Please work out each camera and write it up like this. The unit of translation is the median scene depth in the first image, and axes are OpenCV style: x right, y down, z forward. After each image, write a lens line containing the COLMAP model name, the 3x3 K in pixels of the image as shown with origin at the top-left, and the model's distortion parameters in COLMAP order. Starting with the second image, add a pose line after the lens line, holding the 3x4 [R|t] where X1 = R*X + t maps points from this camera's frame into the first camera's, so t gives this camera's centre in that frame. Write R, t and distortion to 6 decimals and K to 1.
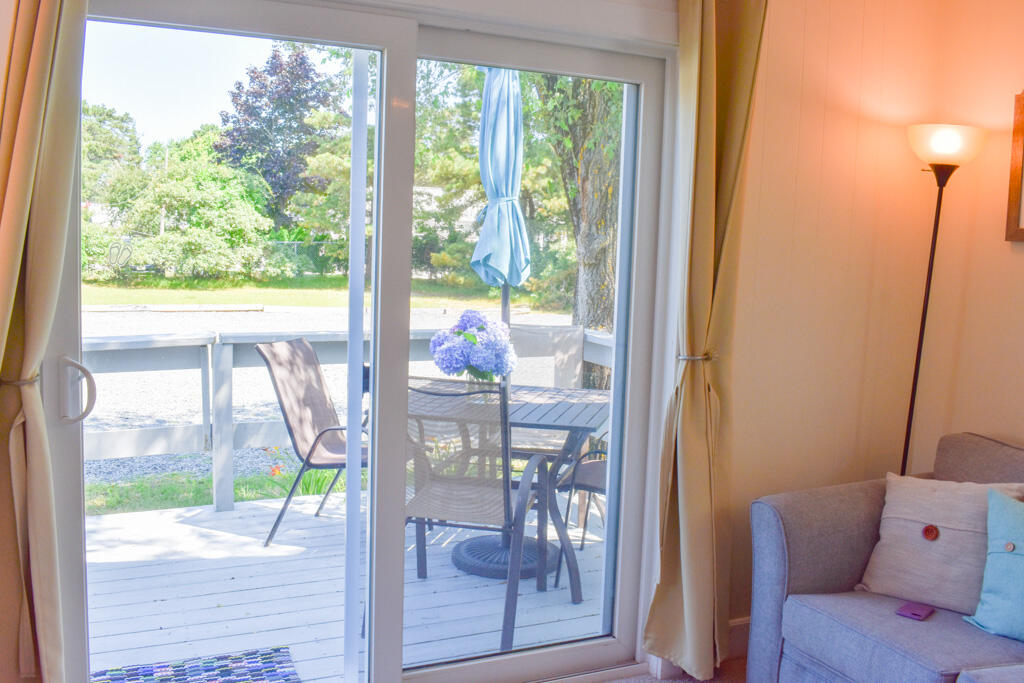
lens RADIAL K [[940.3, 0, 515.7], [0, 940.3, 334.0], [0, 0, 1]] dist [-0.075022, 0.000000]
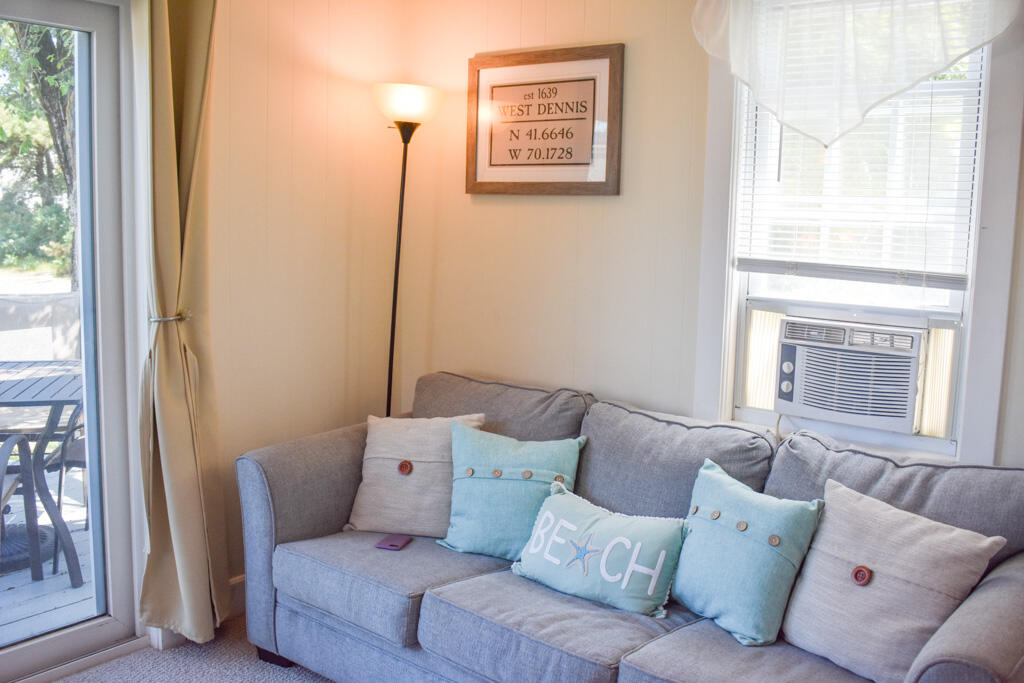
lens RADIAL K [[940.3, 0, 510.9], [0, 940.3, 332.2], [0, 0, 1]] dist [-0.075022, 0.000000]
pose [[0.892204, -0.070368, 0.446116, 0.075587], [0.051048, 0.997170, 0.055196, 0.004033], [-0.448738, -0.026473, 0.893271, -0.022135]]
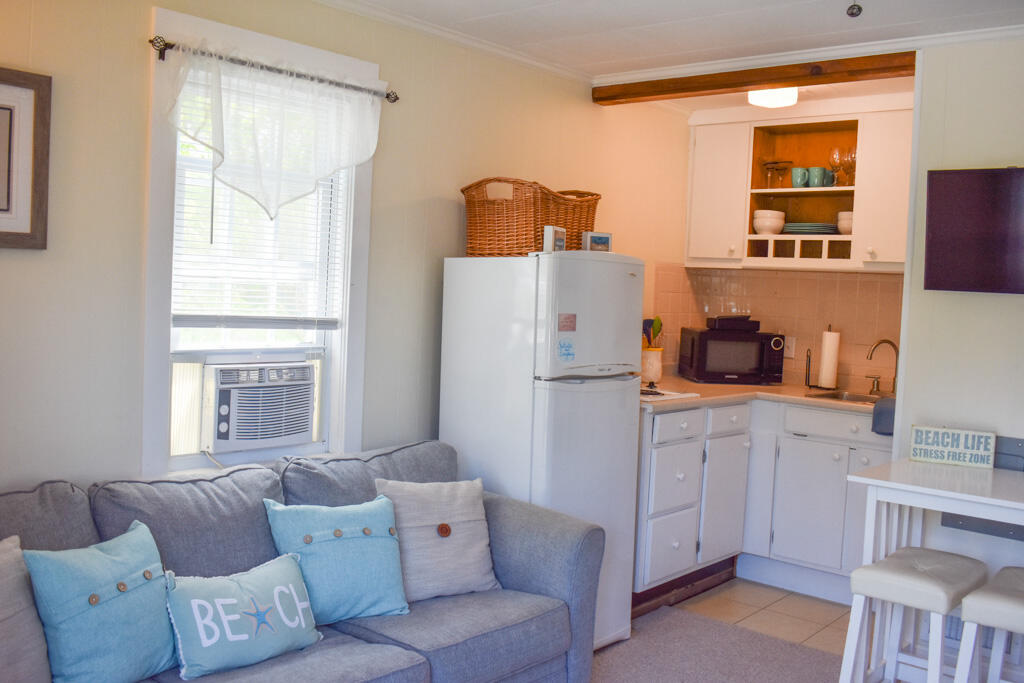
lens RADIAL K [[940.3, 0, 515.1], [0, 940.3, 332.7], [0, 0, 1]] dist [-0.075022, 0.000000]
pose [[-0.395900, -0.100862, 0.912738, -0.335477], [0.028860, 0.992092, 0.122149, -0.098693], [-0.917840, 0.074700, -0.389858, 0.787571]]
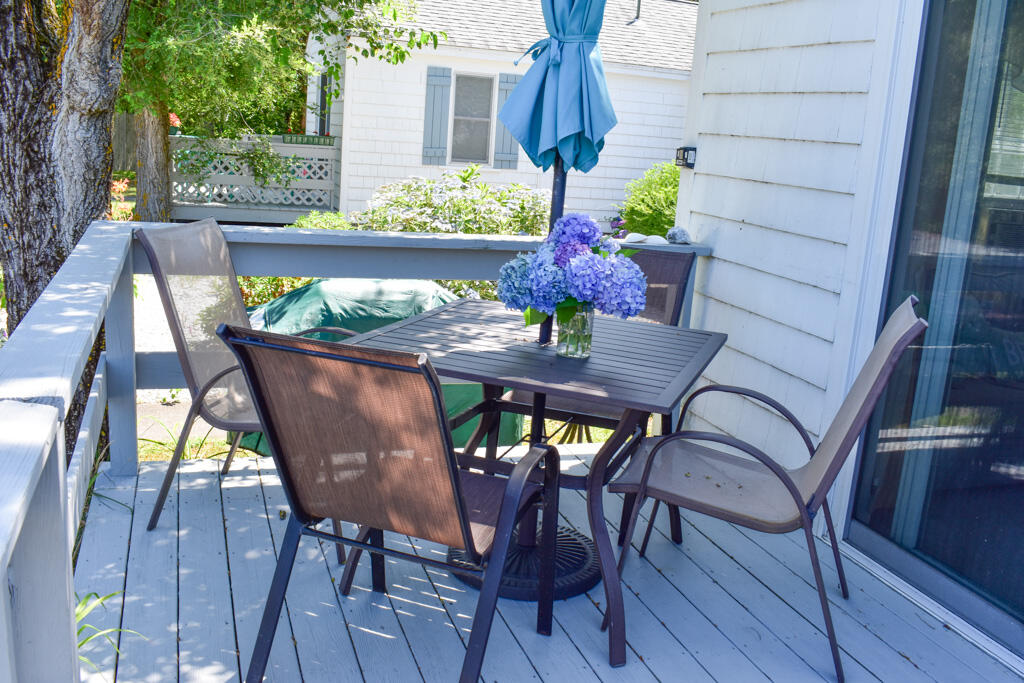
lens RADIAL K [[940.3, 0, 509.9], [0, 940.3, 339.7], [0, 0, 1]] dist [-0.075022, 0.000000]
pose [[0.122725, -0.243217, 0.962177, -0.924530], [0.030943, 0.969972, 0.241241, -0.130428], [-0.991958, 0.000166, 0.126566, 1.306510]]
